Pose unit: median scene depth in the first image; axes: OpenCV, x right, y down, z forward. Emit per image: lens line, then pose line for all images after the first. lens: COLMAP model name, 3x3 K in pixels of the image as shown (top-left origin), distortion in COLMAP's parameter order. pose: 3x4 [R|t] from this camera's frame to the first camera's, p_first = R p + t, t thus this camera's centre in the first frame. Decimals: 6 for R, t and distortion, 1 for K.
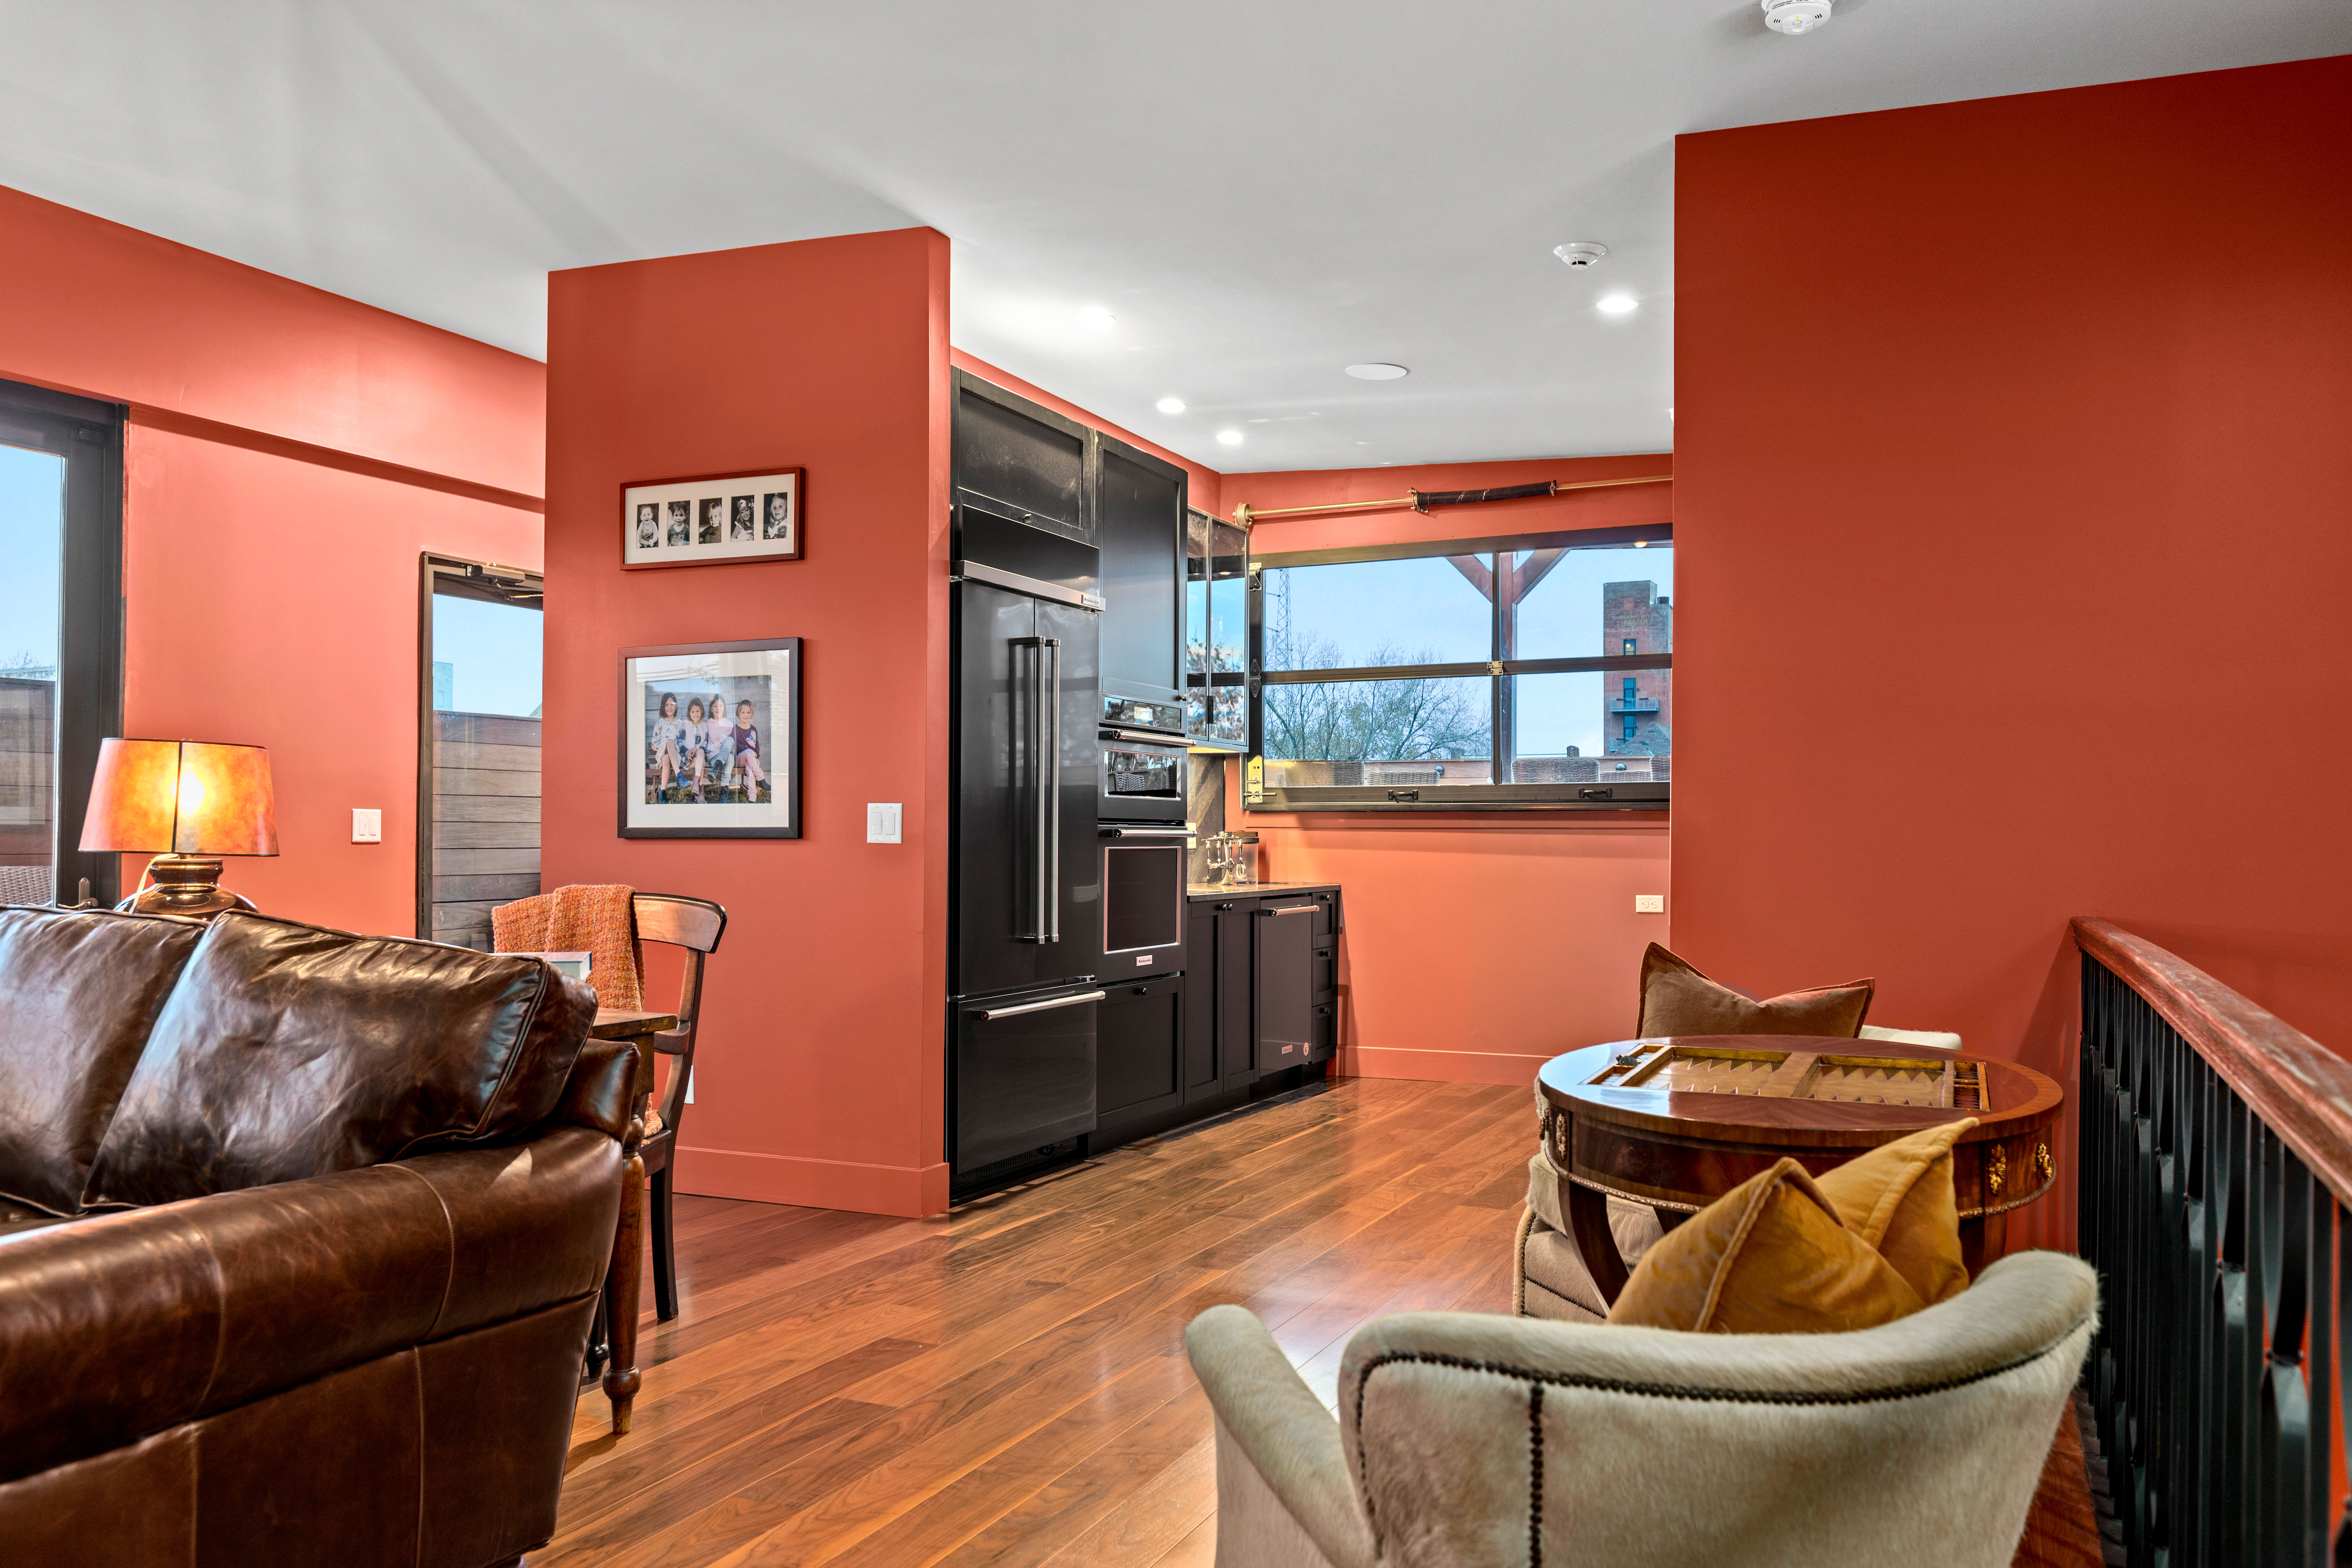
lens RADIAL K [[1766.9, 0, 1185.0], [0, 1766.9, 802.1], [0, 0, 1]] dist [0.001846, -0.001988]
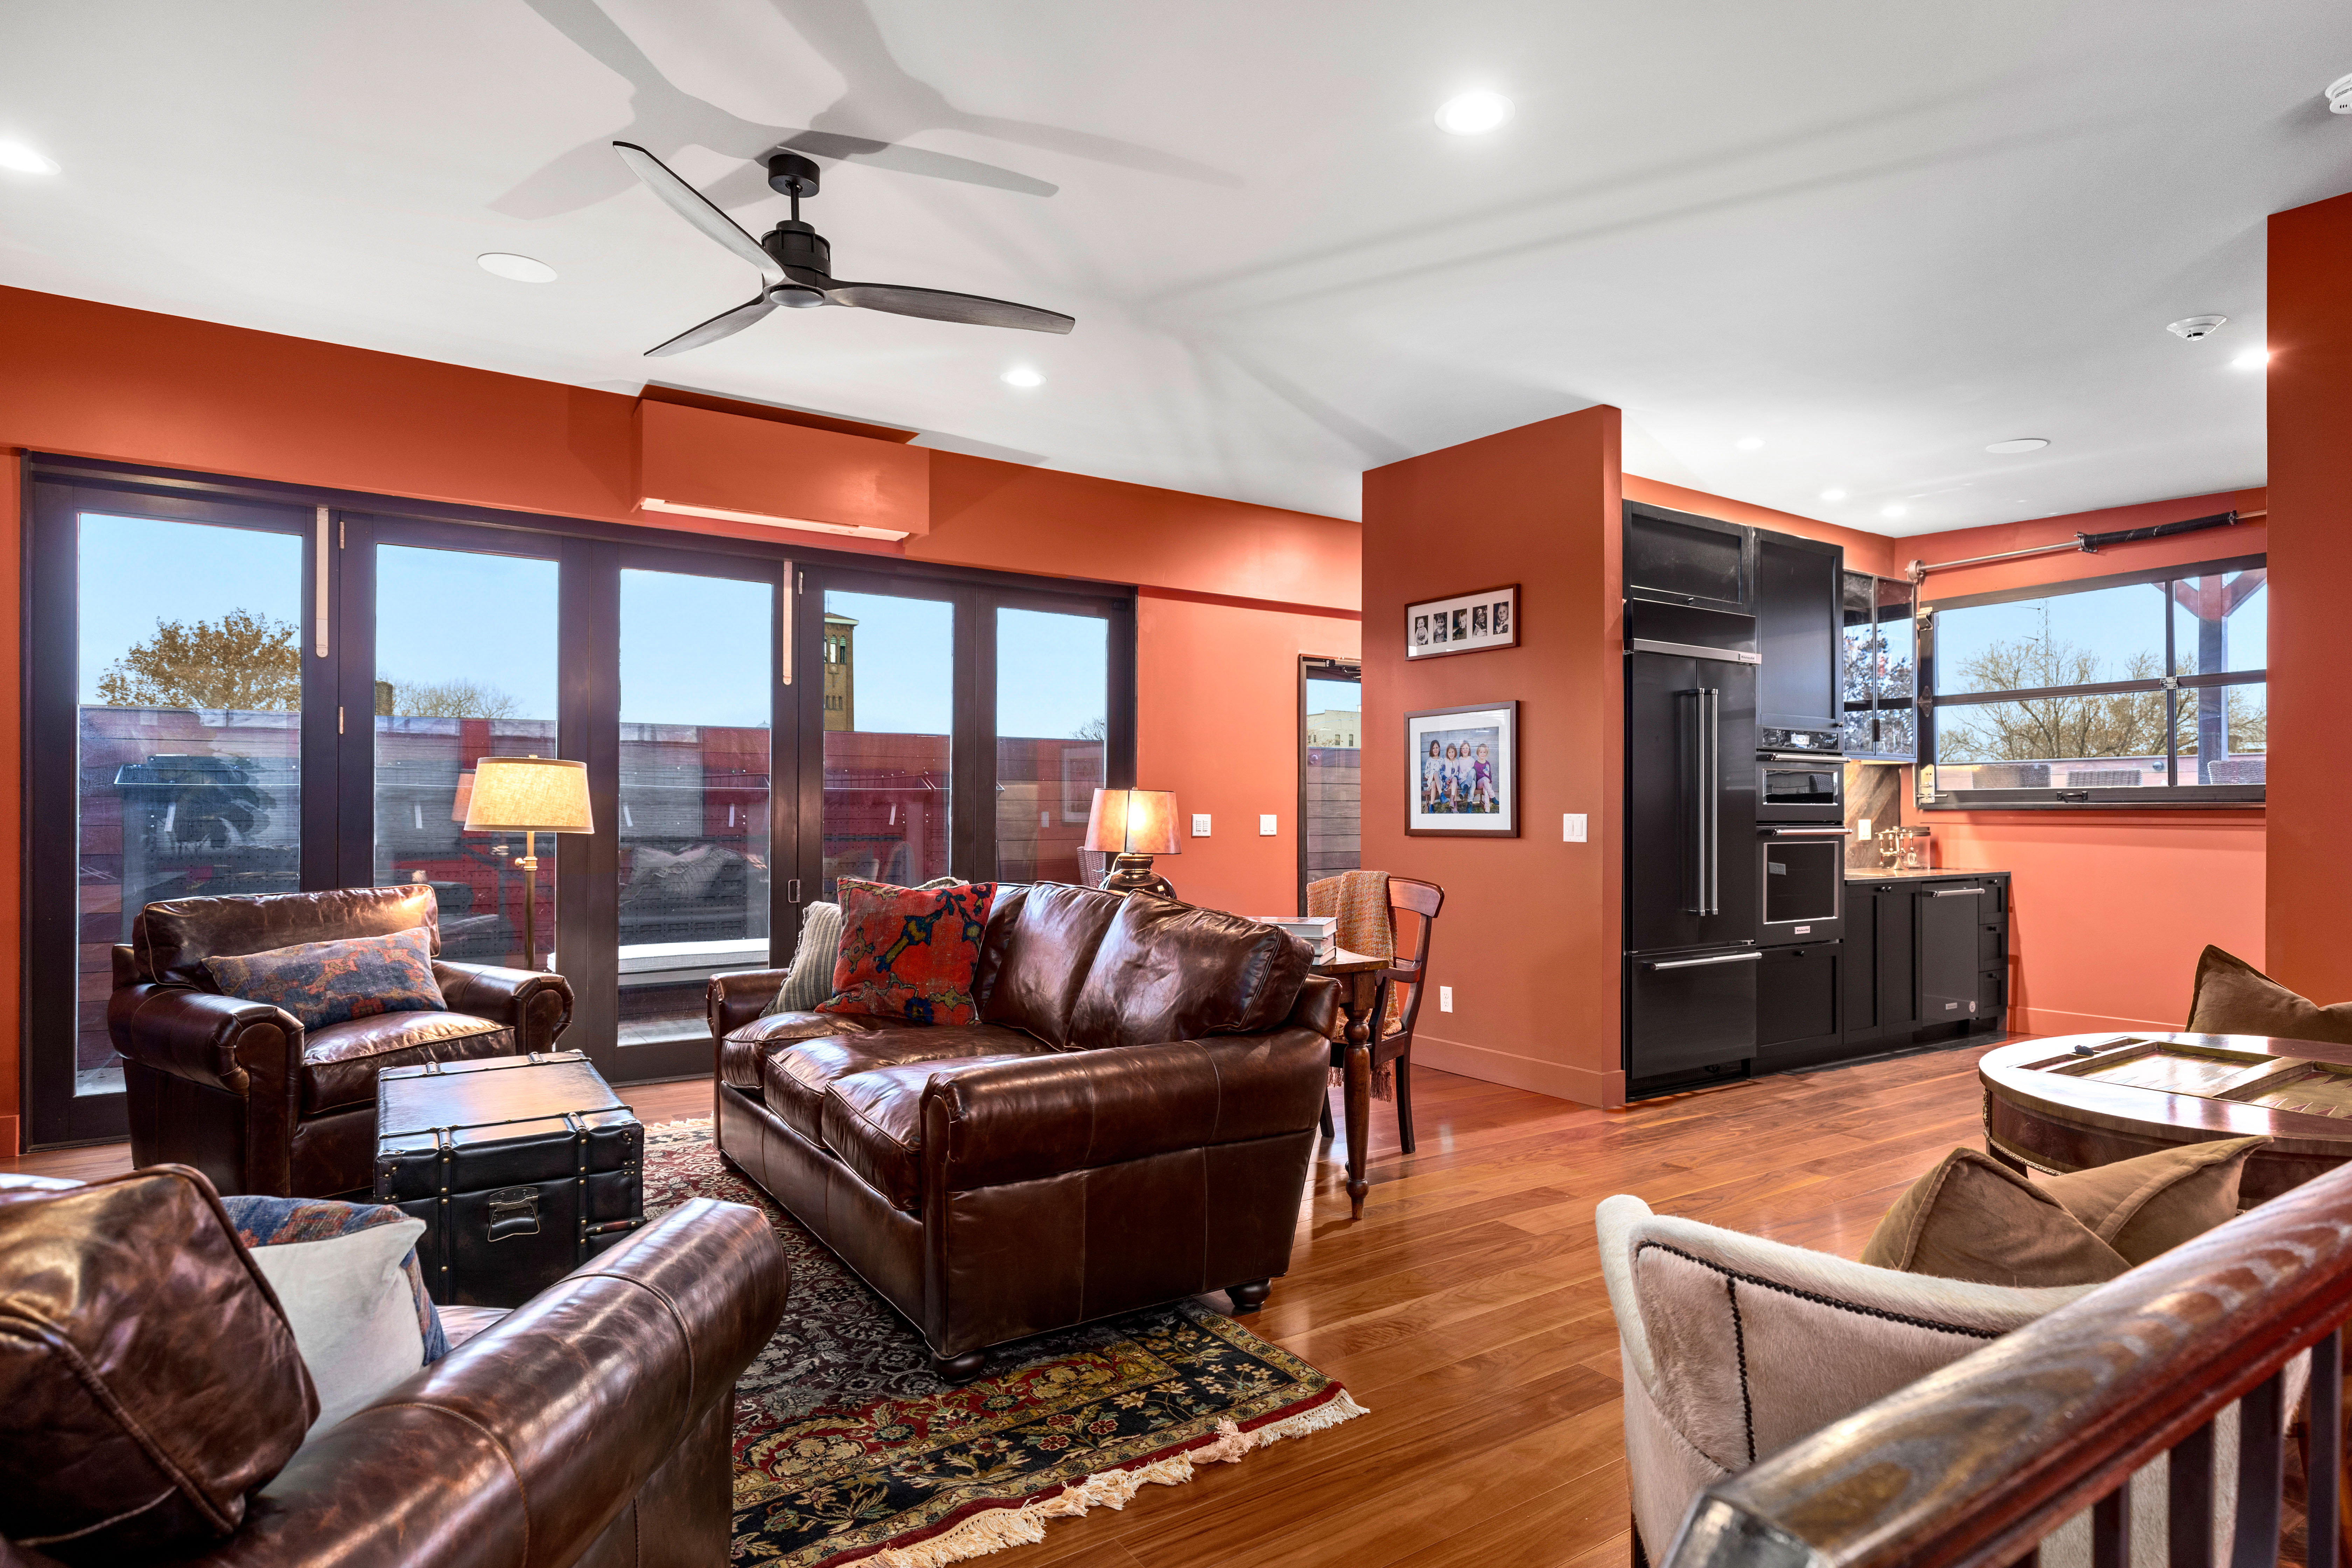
lens RADIAL K [[1261.7, 0, 1174.0], [0, 1261.7, 788.6], [0, 0, 1]] dist [-0.004051, -0.000965]
pose [[0.842072, -0.012074, -0.539230, 0.105826], [0.012841, 0.999915, -0.002337, -0.021383], [0.539212, -0.004956, 0.842155, -0.032690]]
